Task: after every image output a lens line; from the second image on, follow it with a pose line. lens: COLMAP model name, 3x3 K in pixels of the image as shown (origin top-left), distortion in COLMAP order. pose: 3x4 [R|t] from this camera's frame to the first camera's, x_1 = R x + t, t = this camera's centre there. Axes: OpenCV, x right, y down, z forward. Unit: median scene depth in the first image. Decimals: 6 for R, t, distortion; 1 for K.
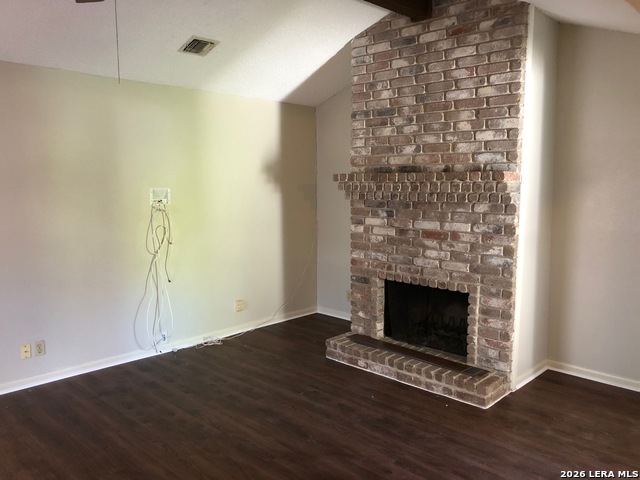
lens RADIAL K [[515.5, 0, 319.3], [0, 515.5, 240.3], [0, 0, 1]] dist [0.001759, -0.006875]
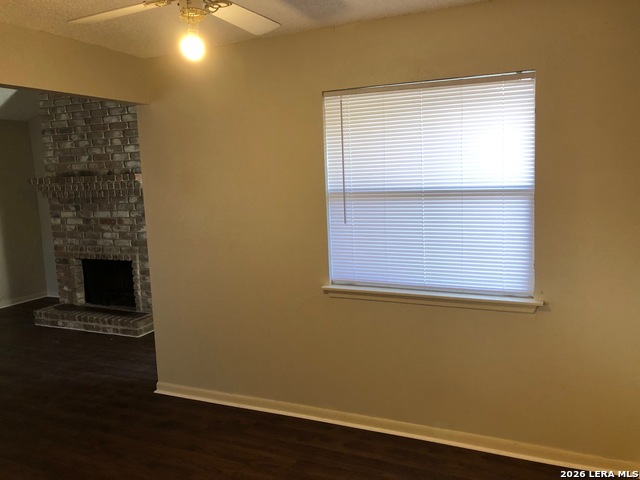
lens RADIAL K [[515.5, 0, 320.9], [0, 515.5, 239.3], [0, 0, 1]] dist [0.001759, -0.006875]
pose [[0.937794, -0.075581, 0.338867, 0.279663], [0.075012, 0.997073, 0.014795, 0.057669], [-0.338993, 0.011545, 0.940718, -0.457785]]
